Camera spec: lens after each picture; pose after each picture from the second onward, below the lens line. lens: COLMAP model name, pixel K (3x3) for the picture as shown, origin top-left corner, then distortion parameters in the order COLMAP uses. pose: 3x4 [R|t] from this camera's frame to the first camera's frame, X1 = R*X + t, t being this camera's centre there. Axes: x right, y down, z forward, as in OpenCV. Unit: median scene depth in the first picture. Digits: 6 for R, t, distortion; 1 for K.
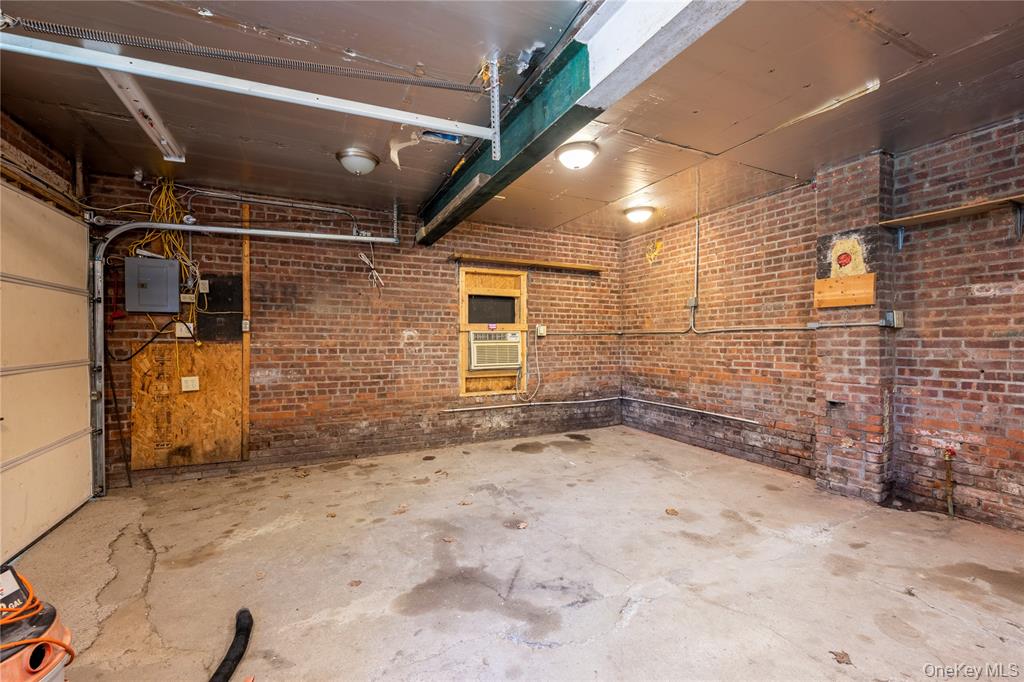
lens RADIAL K [[411.7, 0, 511.3], [0, 411.7, 342.1], [0, 0, 1]] dist [-0.000756, -0.000083]
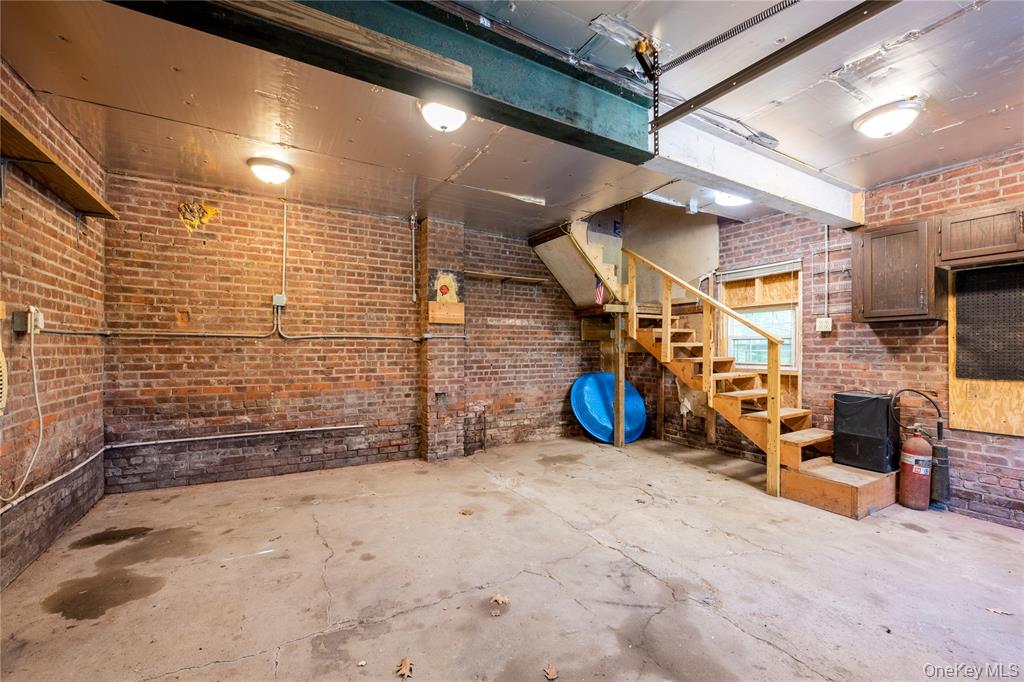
lens RADIAL K [[411.7, 0, 510.5], [0, 411.7, 346.0], [0, 0, 1]] dist [-0.000756, -0.000083]
pose [[-0.057210, 0.008543, 0.998326, -0.518467], [0.001337, 0.999963, -0.008481, 0.001572], [-0.998361, 0.000849, -0.057219, 0.749072]]
